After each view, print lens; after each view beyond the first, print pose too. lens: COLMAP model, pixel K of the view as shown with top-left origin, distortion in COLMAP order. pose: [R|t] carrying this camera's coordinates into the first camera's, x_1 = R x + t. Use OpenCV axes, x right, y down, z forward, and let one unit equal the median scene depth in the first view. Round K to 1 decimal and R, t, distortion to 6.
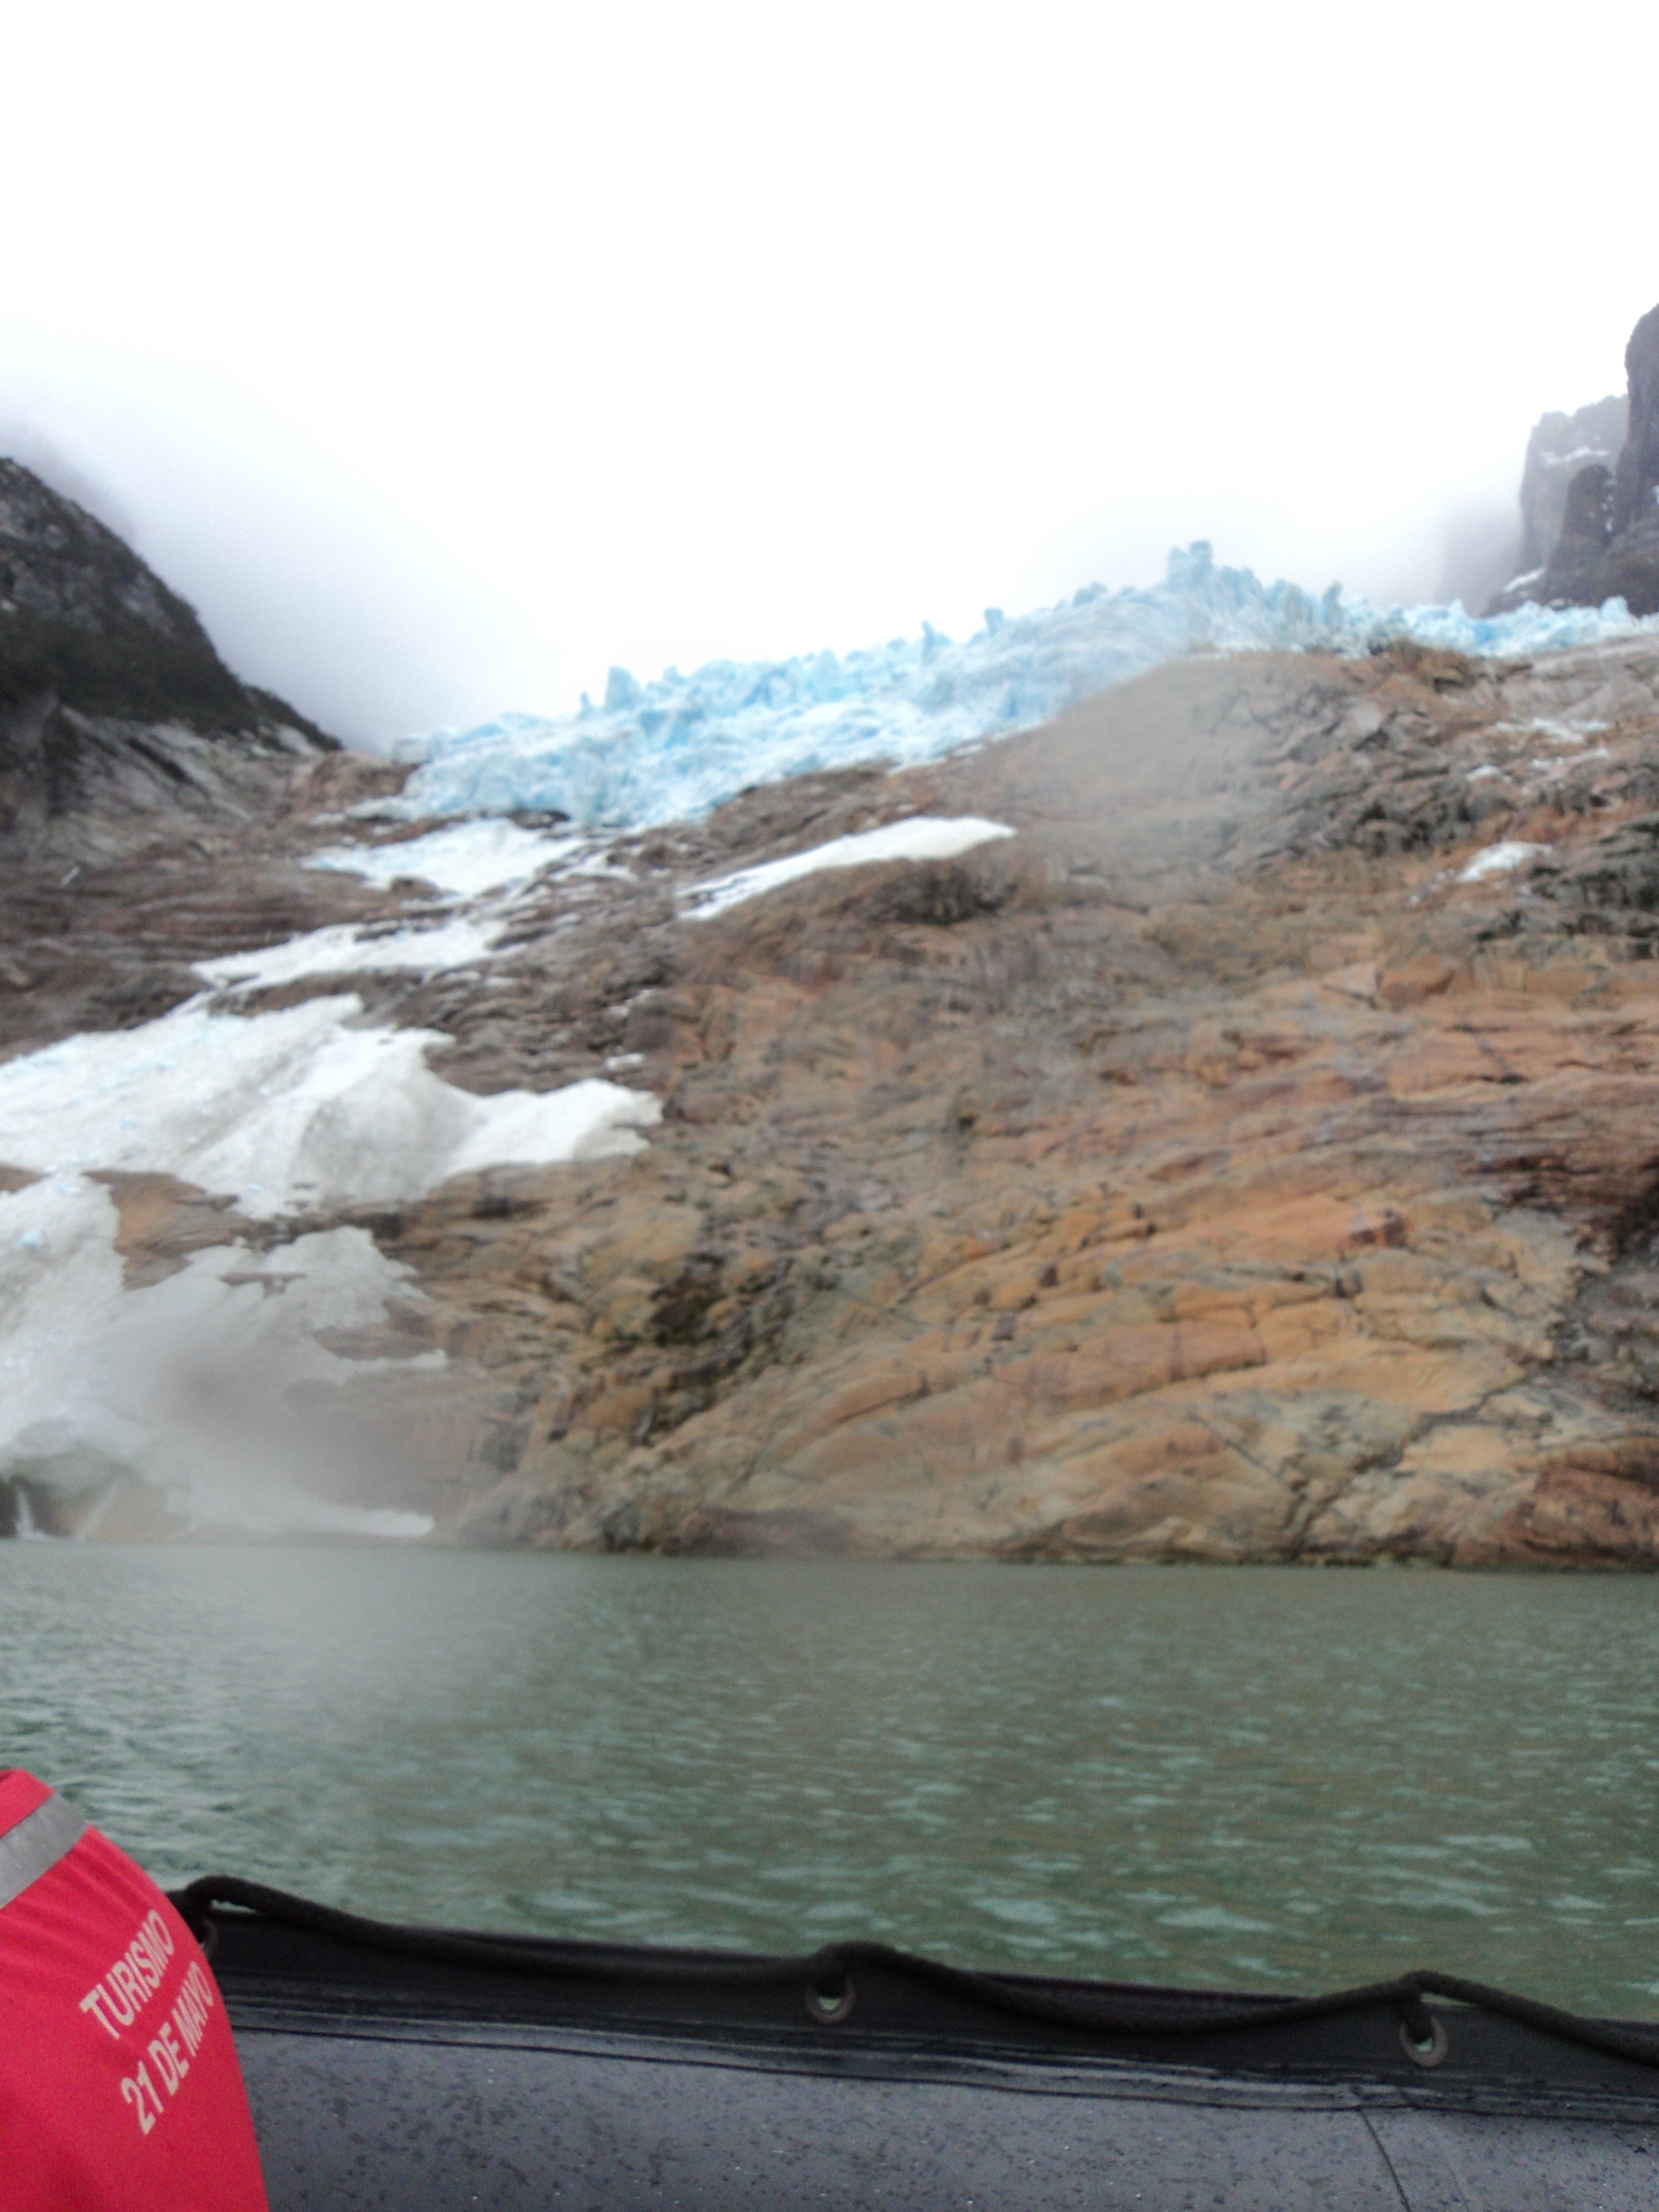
lens RADIAL K [[1844.2, 0, 829.5], [0, 1844.2, 1106.0], [0, 0, 1]] dist [-0.076181, -0.000916]
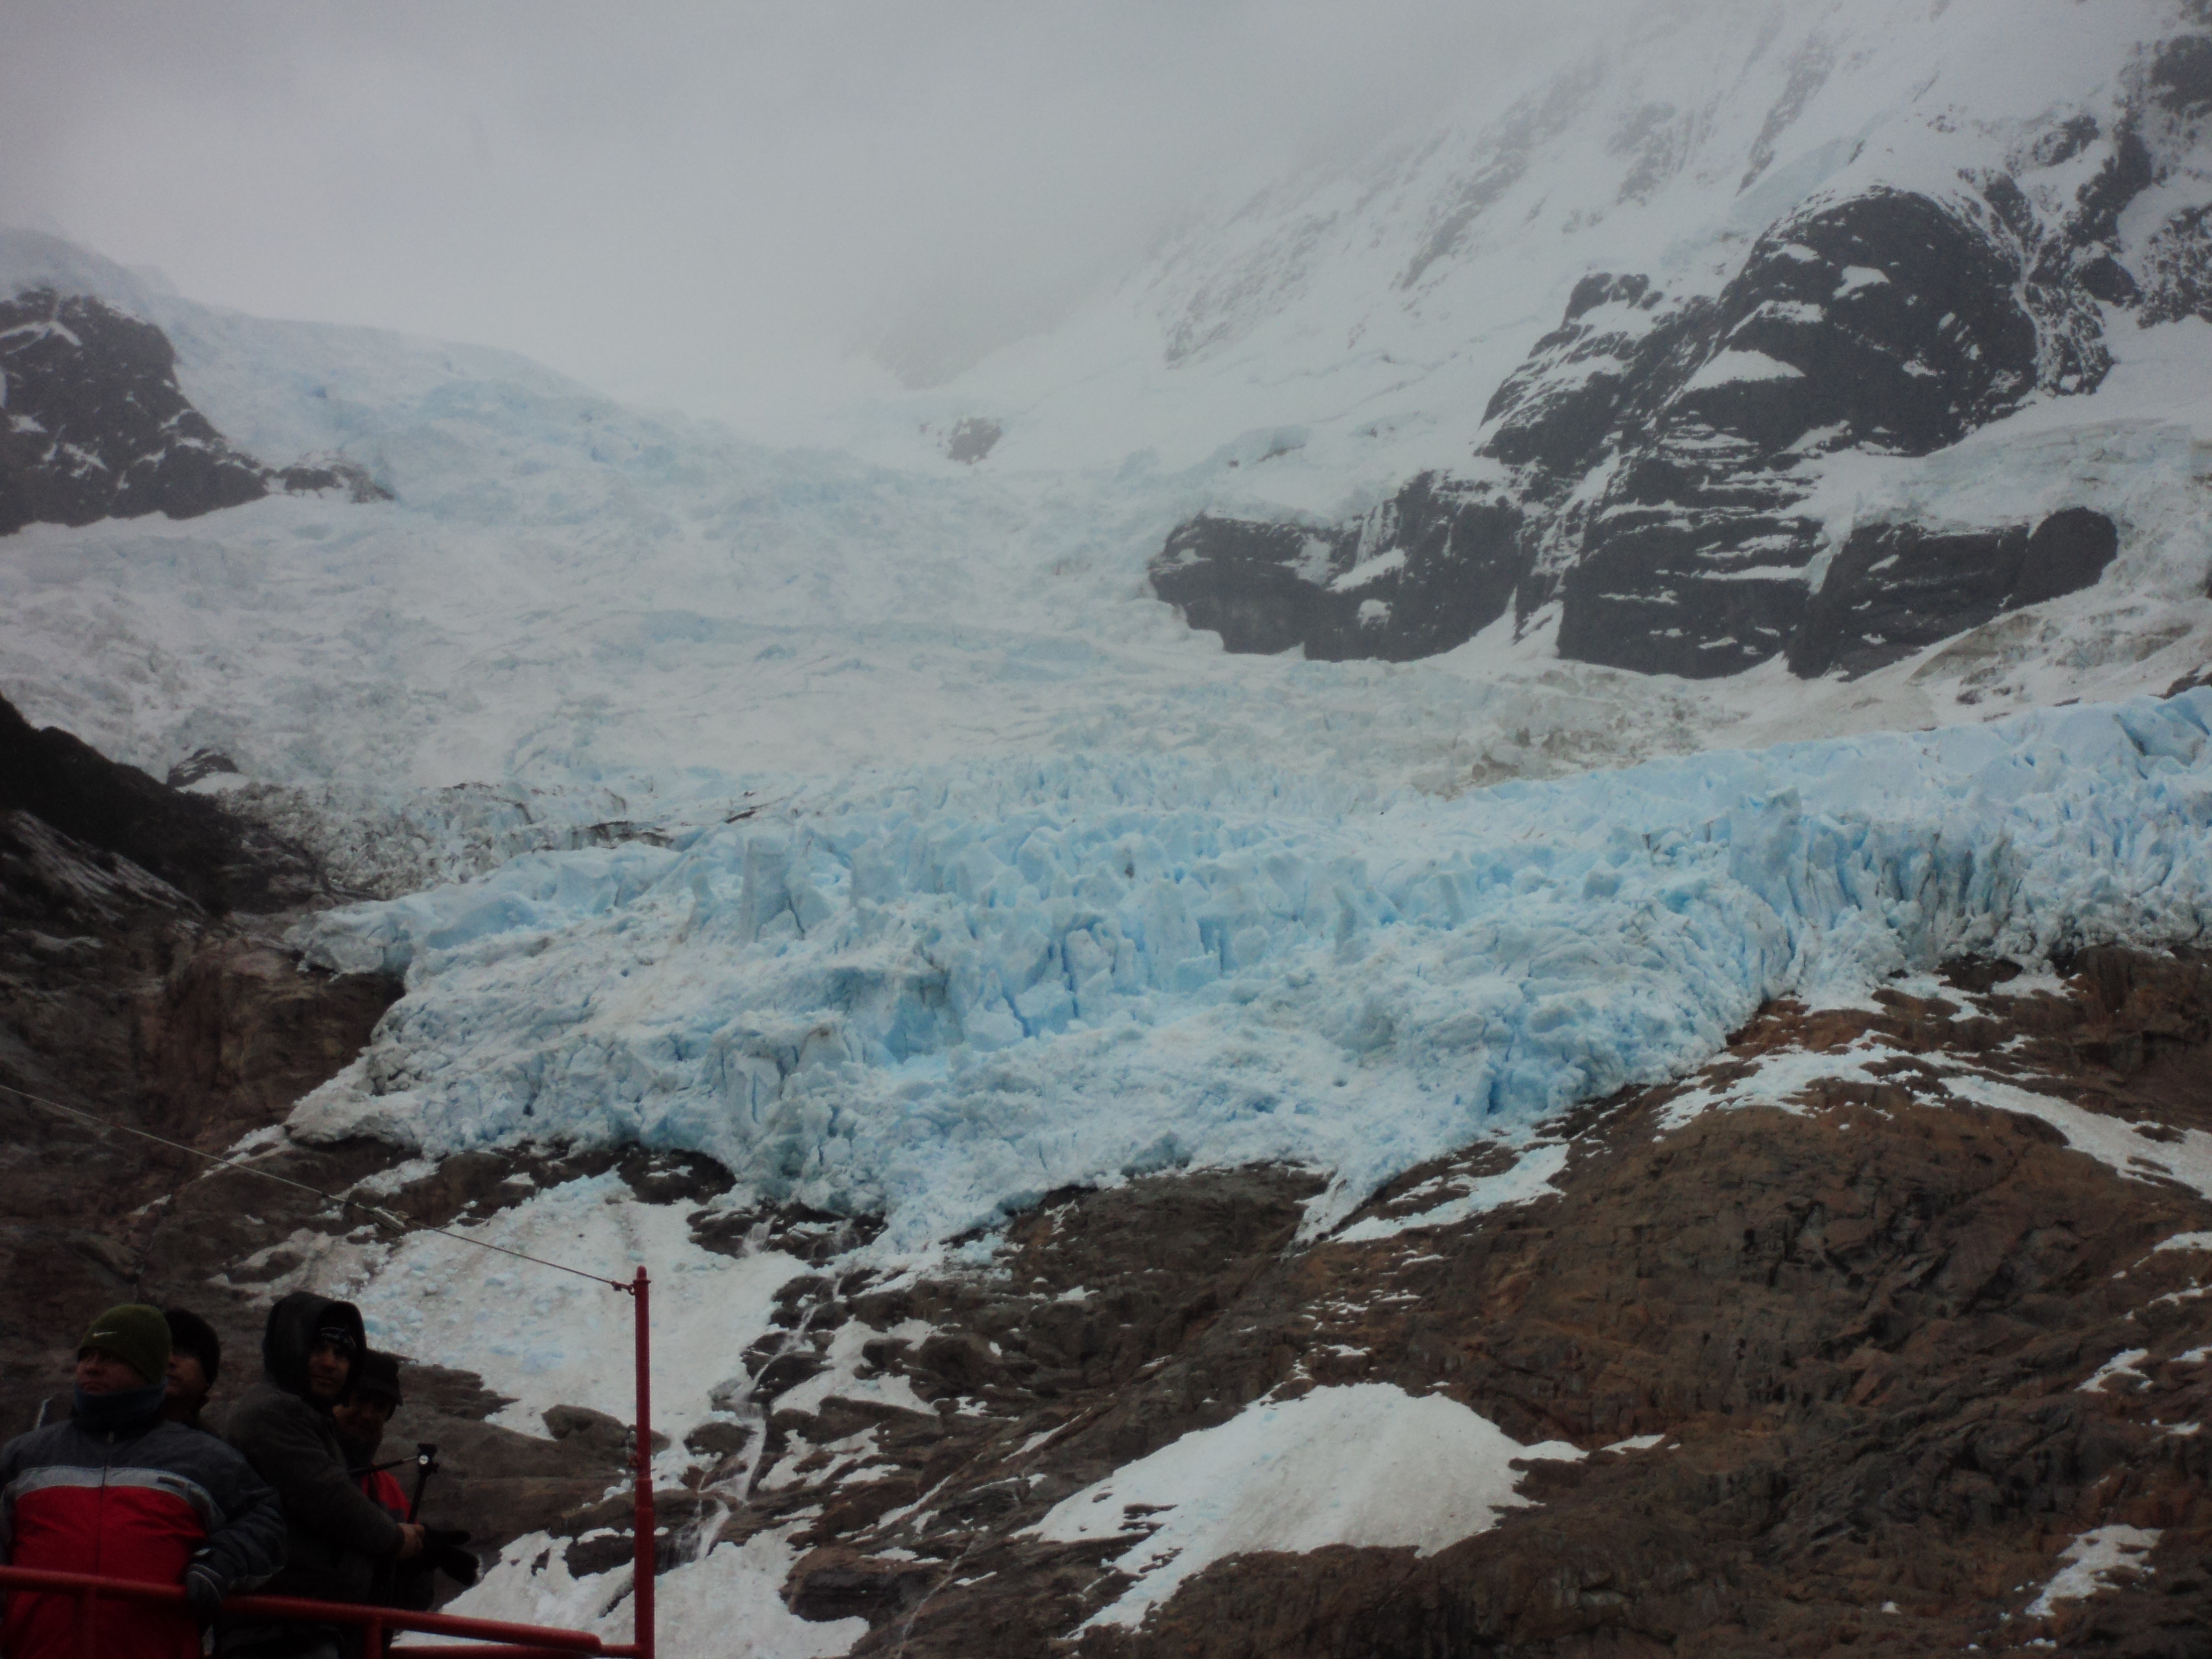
lens RADIAL K [[6366.7, 0, 1107.8], [0, 6366.7, 776.5], [0, 0, 1]] dist [-0.043424, 0.055158]
pose [[0.998566, -0.024727, 0.047485, -0.176679], [0.025759, 0.999442, -0.021260, -0.366893], [-0.046932, 0.022453, 0.998646, -1.570944]]
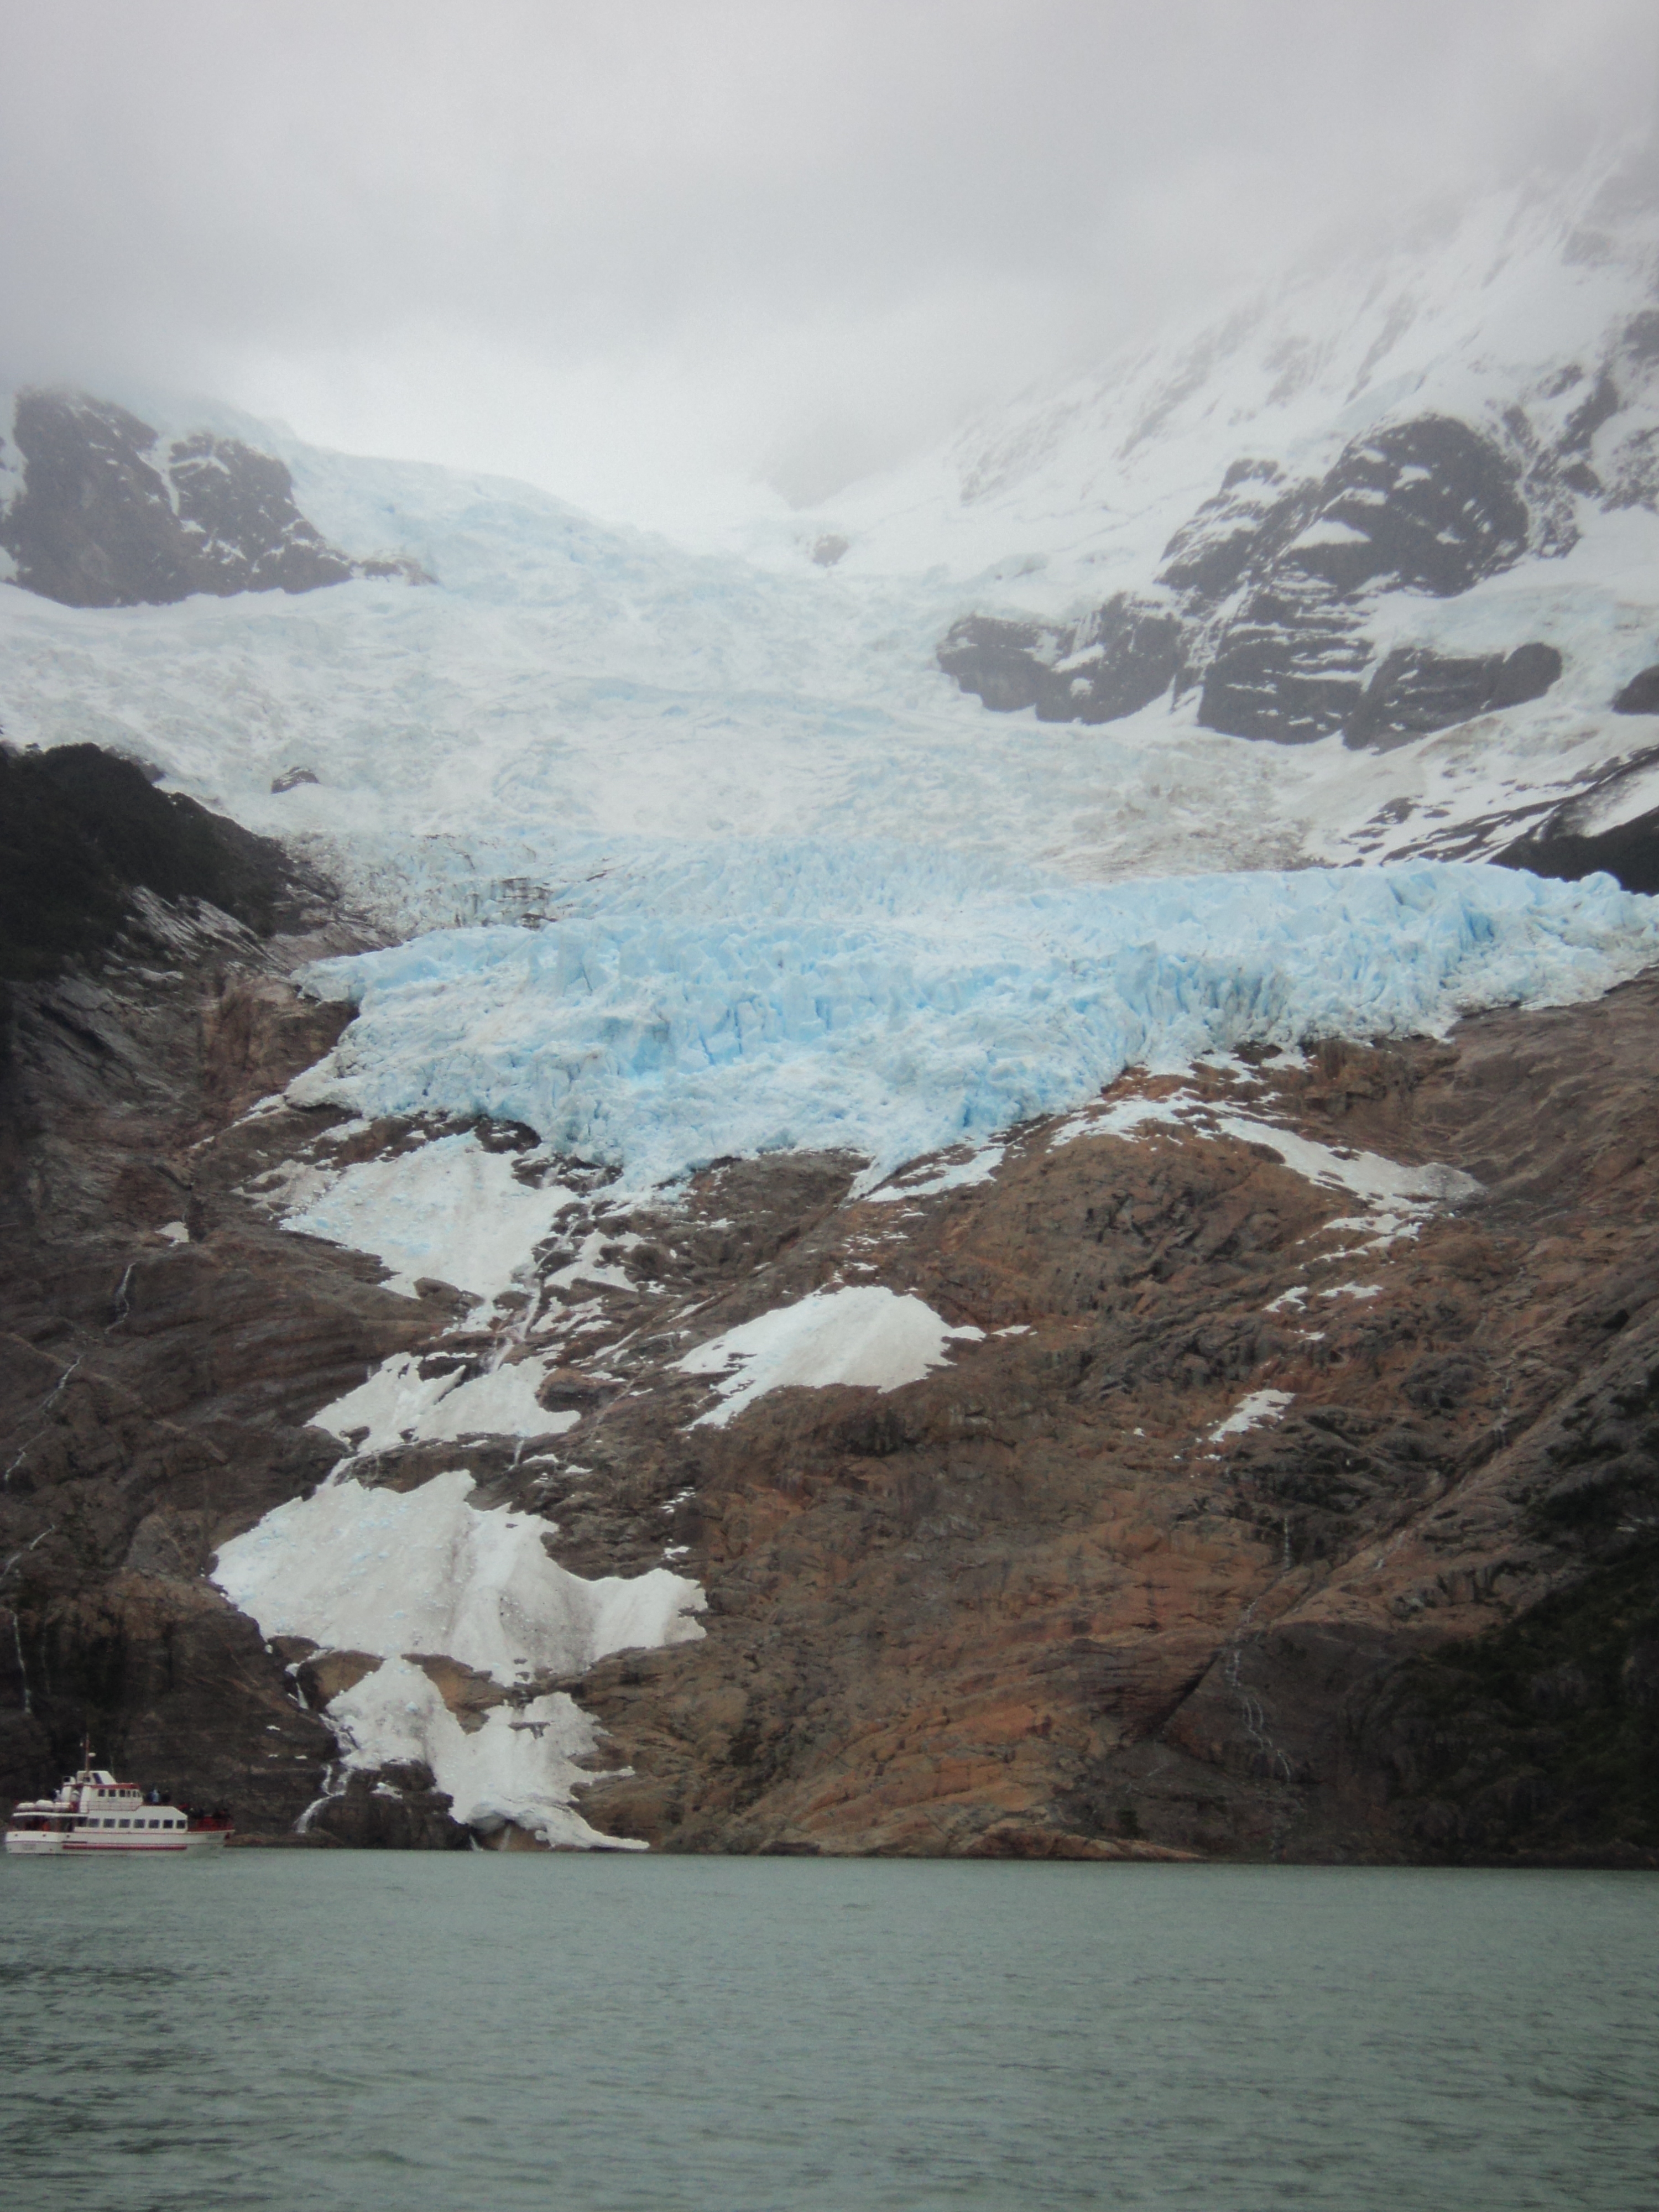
lens RADIAL K [[4476.1, 0, 801.0], [0, 4476.1, 1105.0], [0, 0, 1]] dist [0.065190, -0.170132]
pose [[0.999948, 0.004651, 0.009021, -0.031925], [-0.005217, 0.997952, 0.063751, -0.510668], [-0.008706, -0.063795, 0.997925, -2.198076]]
